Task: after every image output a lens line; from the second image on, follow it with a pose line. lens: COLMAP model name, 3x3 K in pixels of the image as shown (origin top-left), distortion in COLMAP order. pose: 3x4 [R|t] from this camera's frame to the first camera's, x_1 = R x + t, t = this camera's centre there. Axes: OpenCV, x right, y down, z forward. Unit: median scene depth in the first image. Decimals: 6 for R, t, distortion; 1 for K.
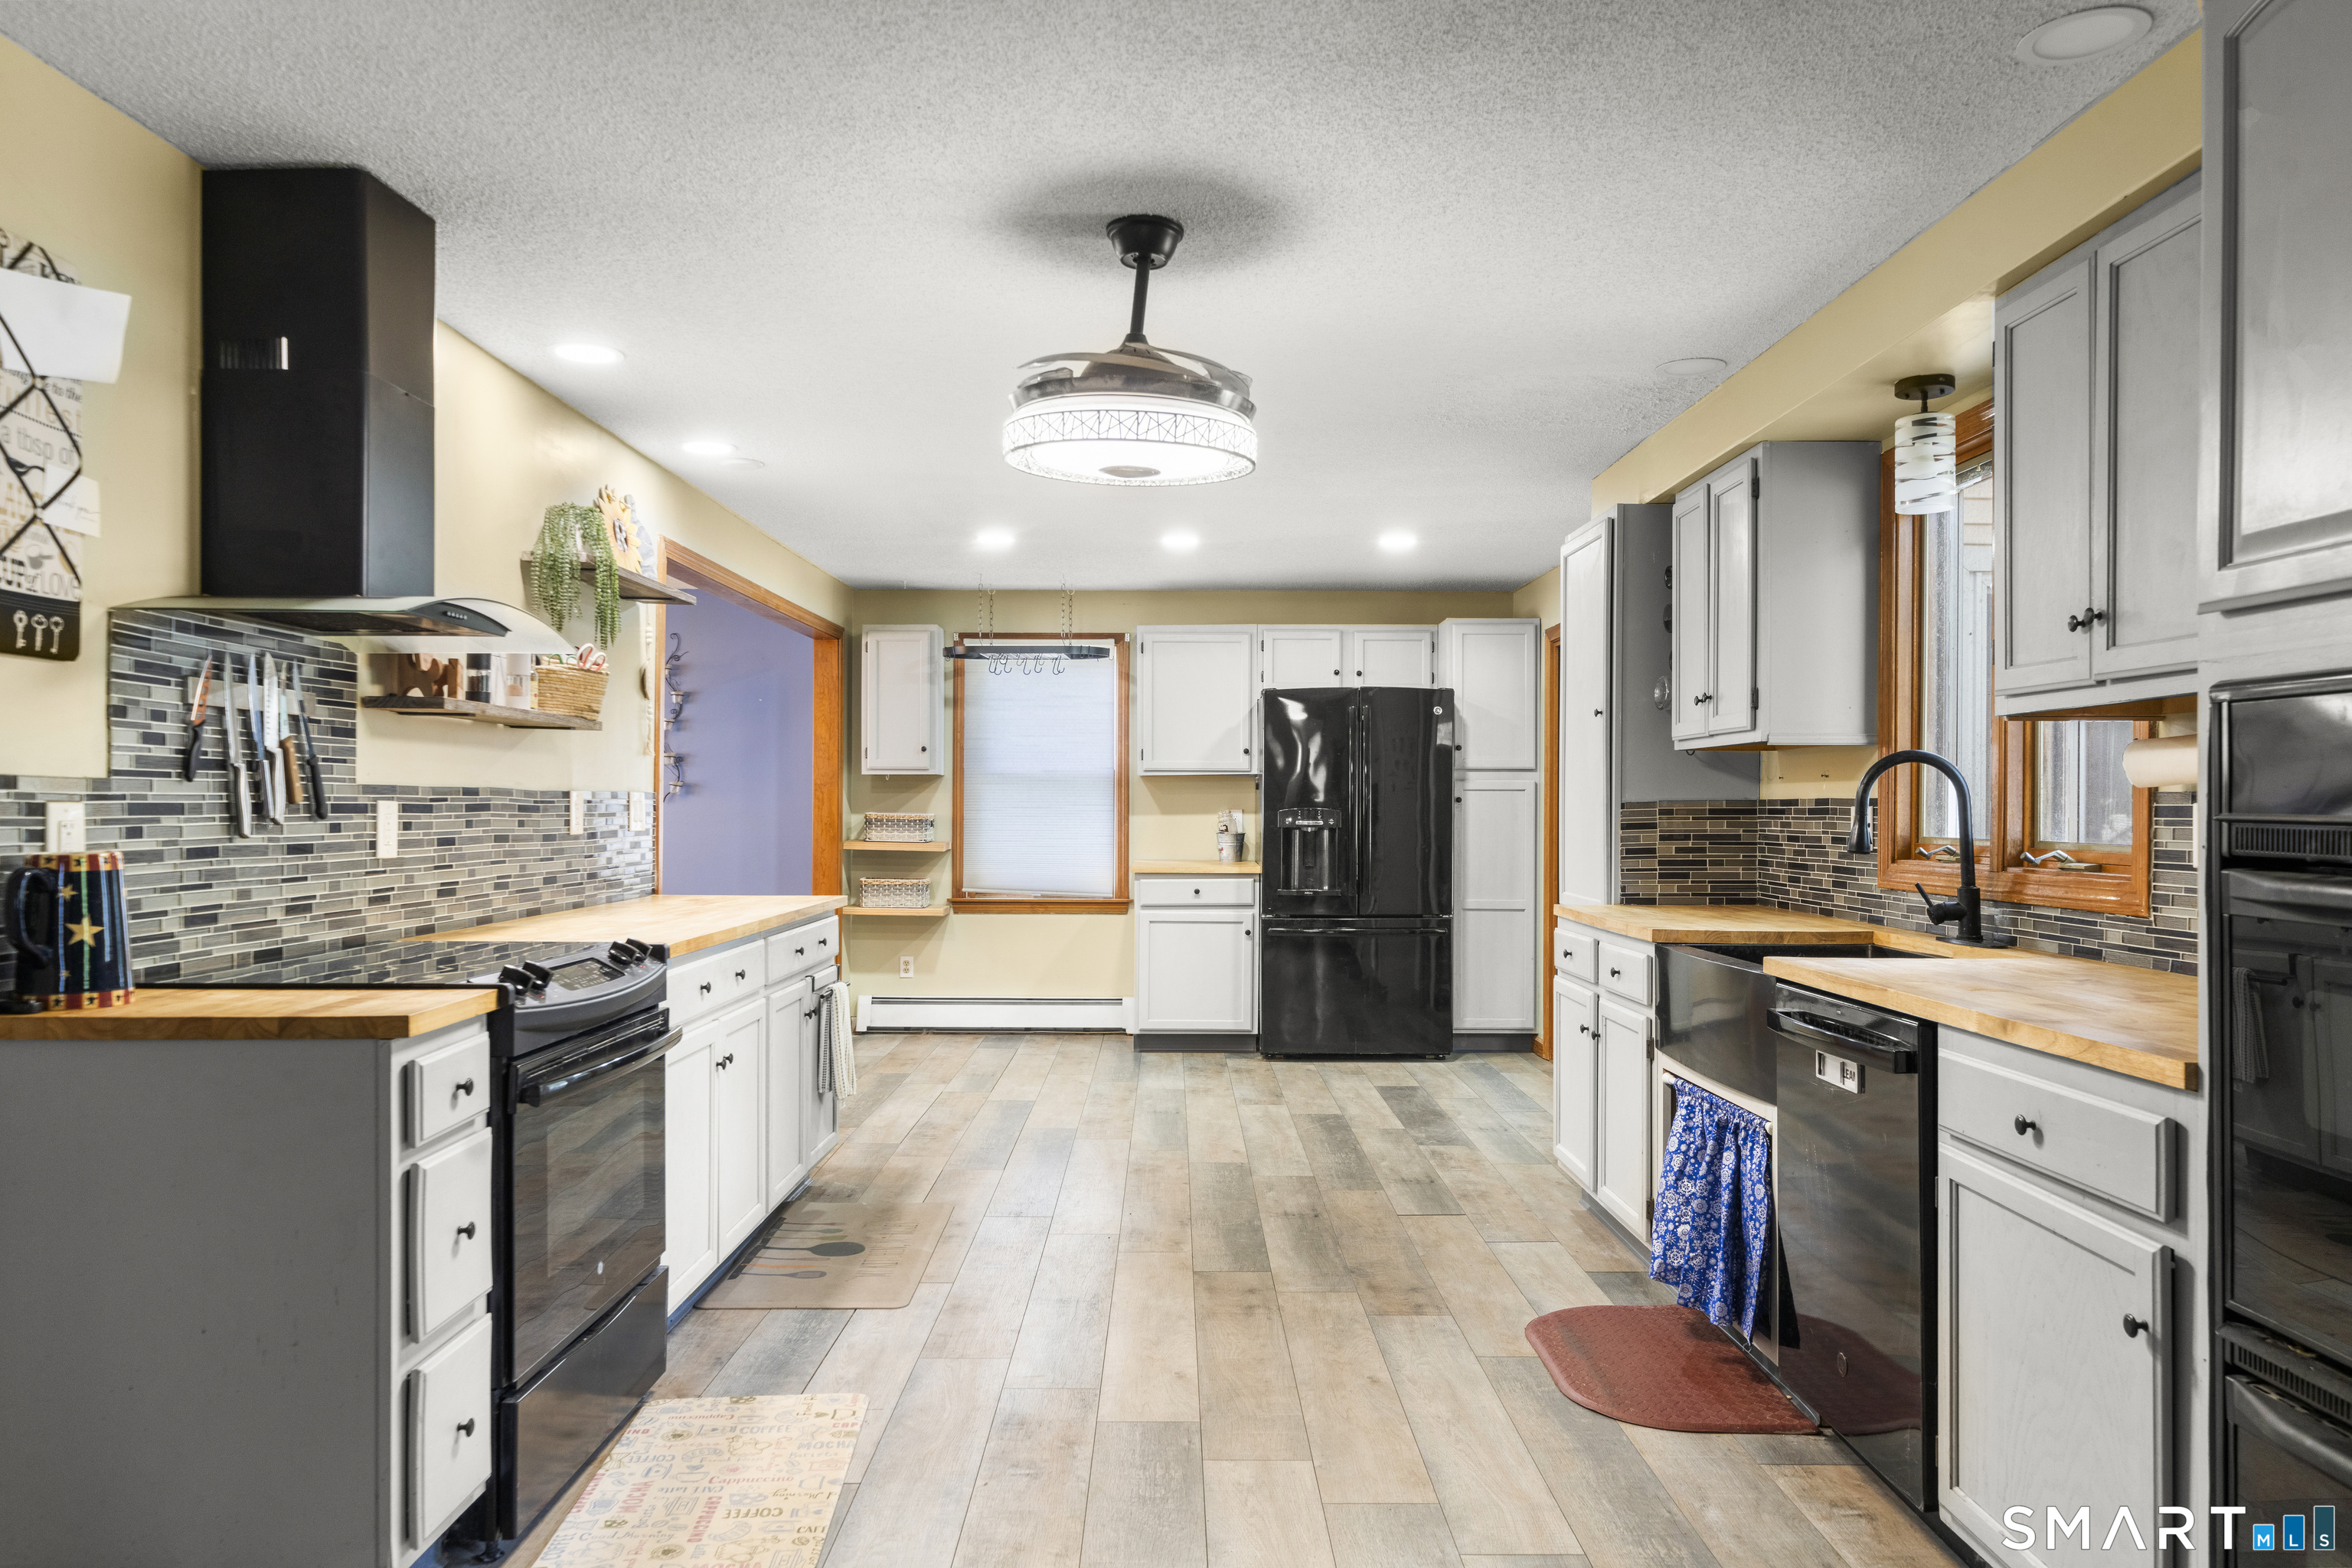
lens RADIAL K [[1627.6, 0, 1176.1], [0, 1627.6, 795.7], [0, 0, 1]] dist [-0.002439, -0.000442]
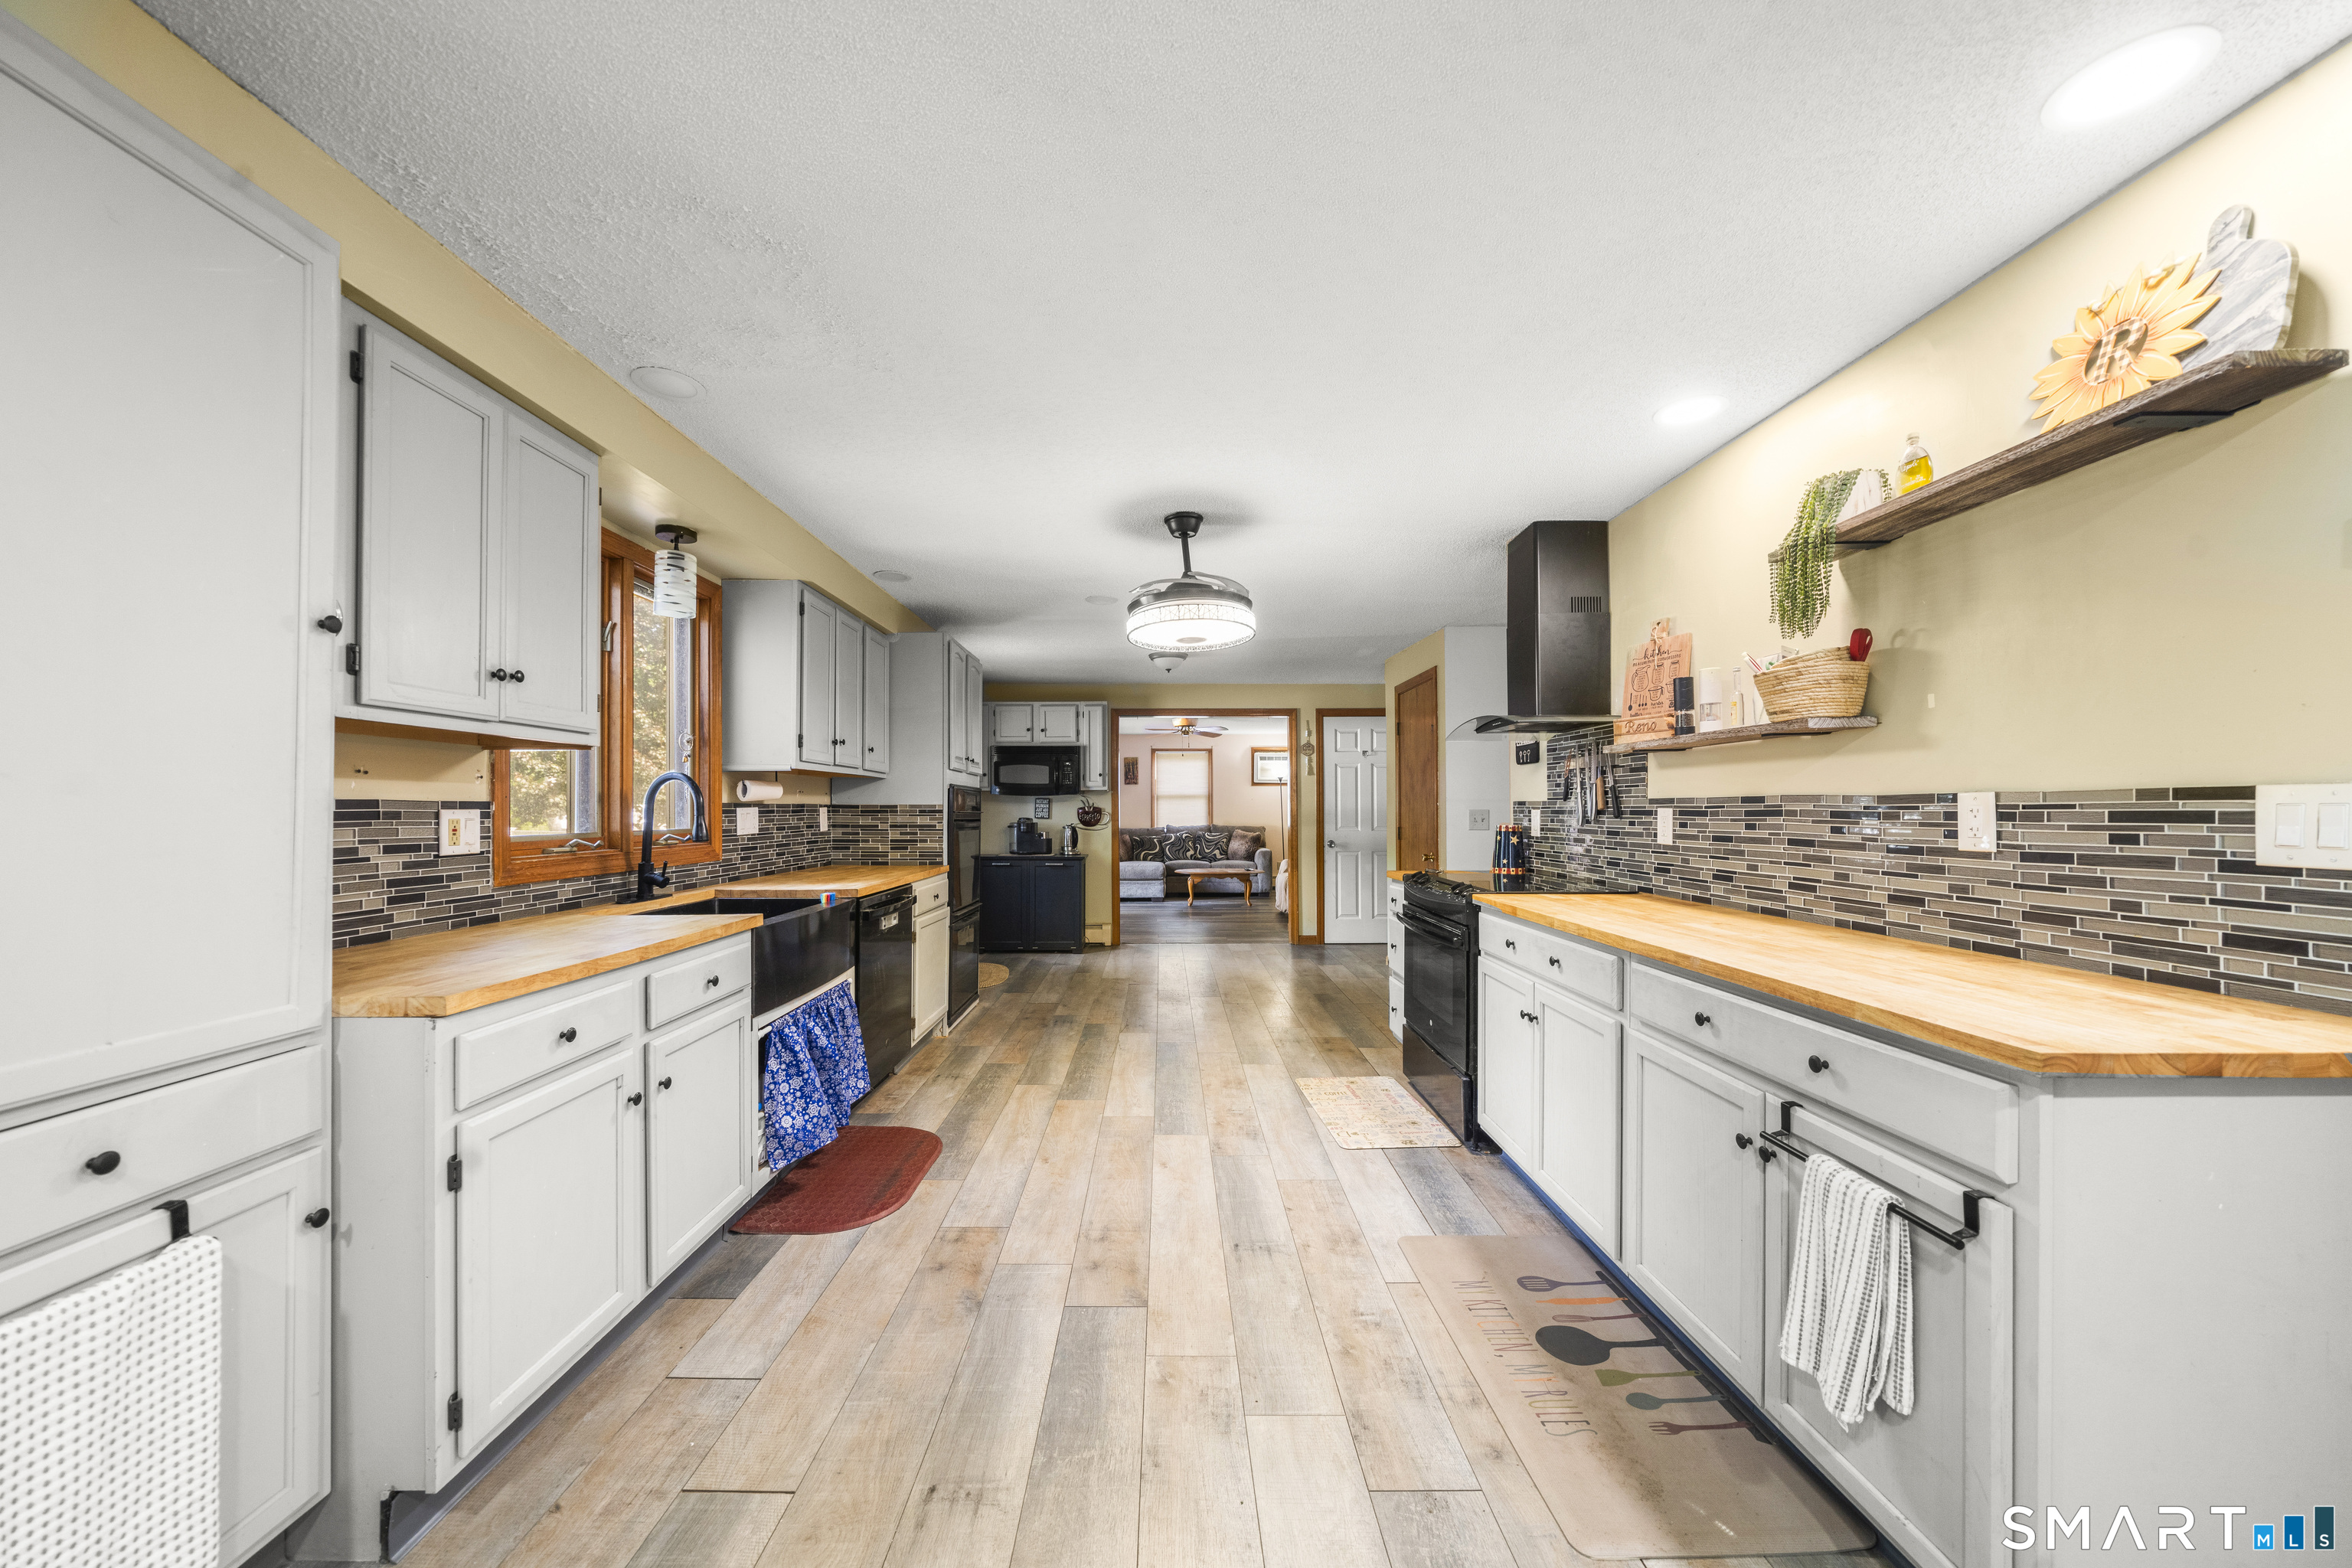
lens RADIAL K [[803.7, 0, 1169.5], [0, 803.7, 803.7], [0, 0, 1]] dist [-0.007980, 0.000464]
pose [[-0.999995, -0.002854, -0.000975, -0.001223], [-0.002841, 0.999909, -0.013152, 0.009948], [0.001012, -0.013149, -0.999913, 1.704357]]
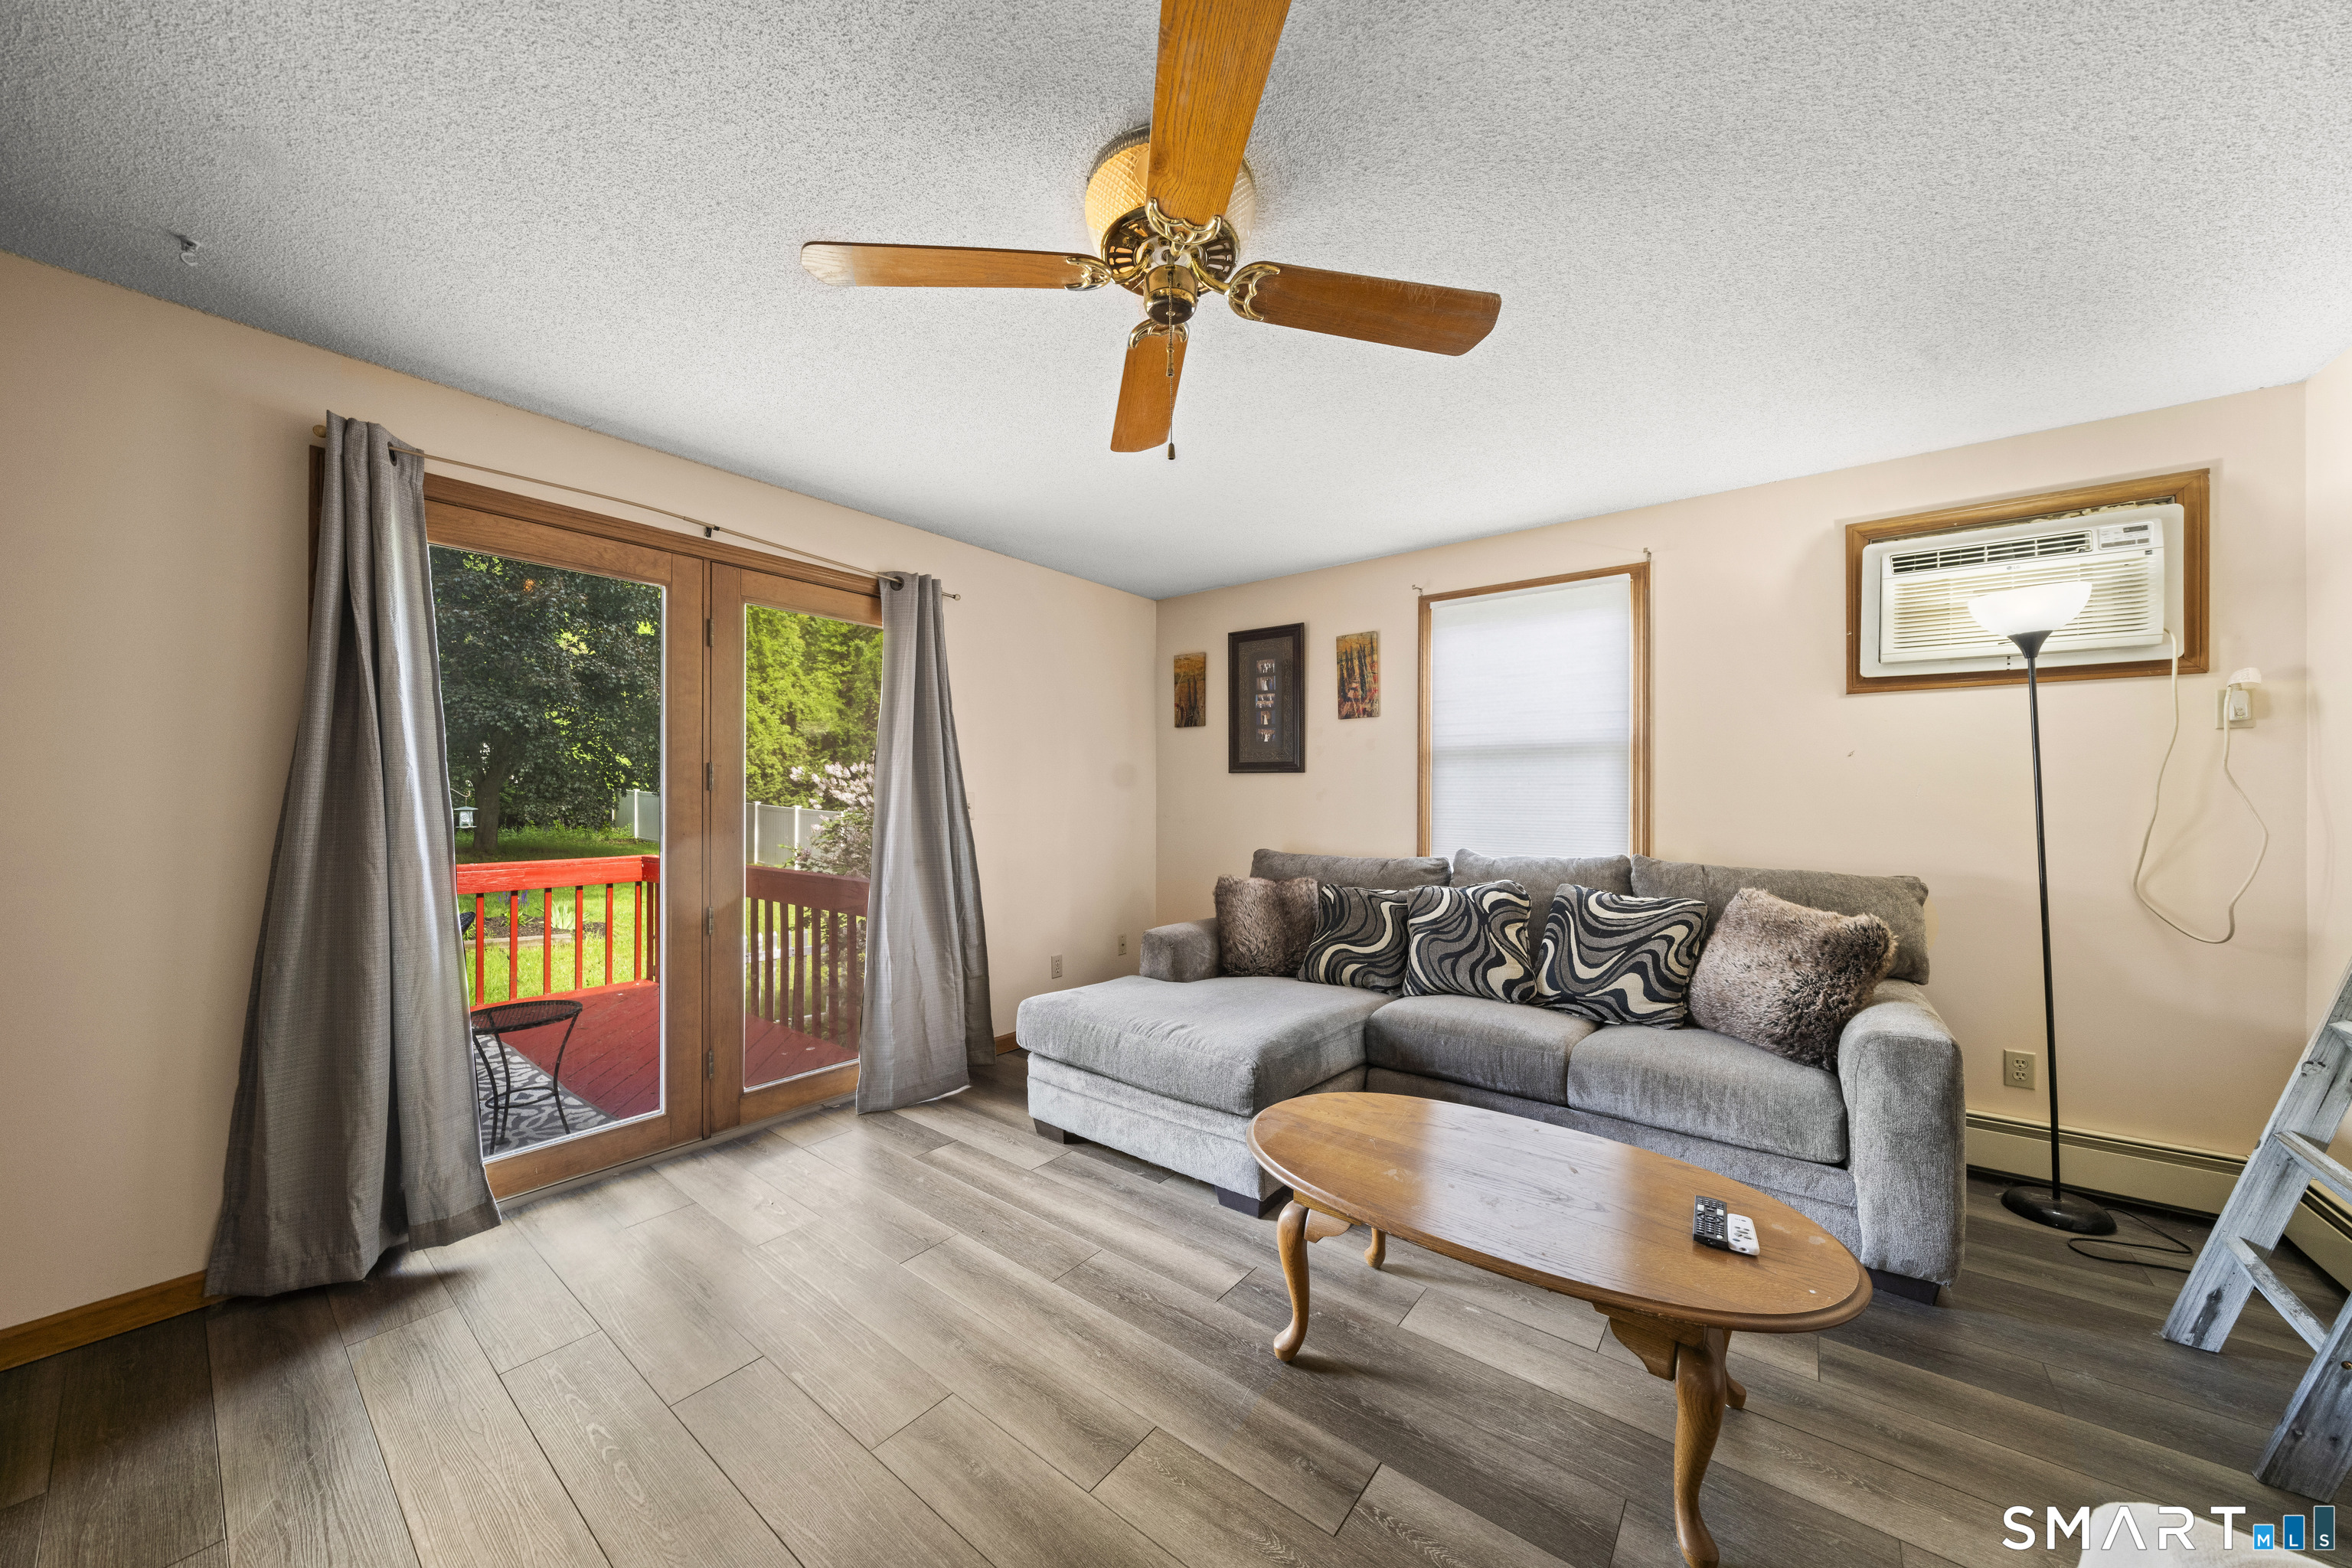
lens RADIAL K [[803.7, 0, 1168.9], [0, 803.7, 795.2], [0, 0, 1]] dist [-0.007980, 0.000464]
pose [[-0.788341, -0.006373, 0.615206, -0.071676], [-0.009233, 0.999956, -0.001473, 0.006008], [-0.615170, -0.006842, -0.788365, 1.162044]]
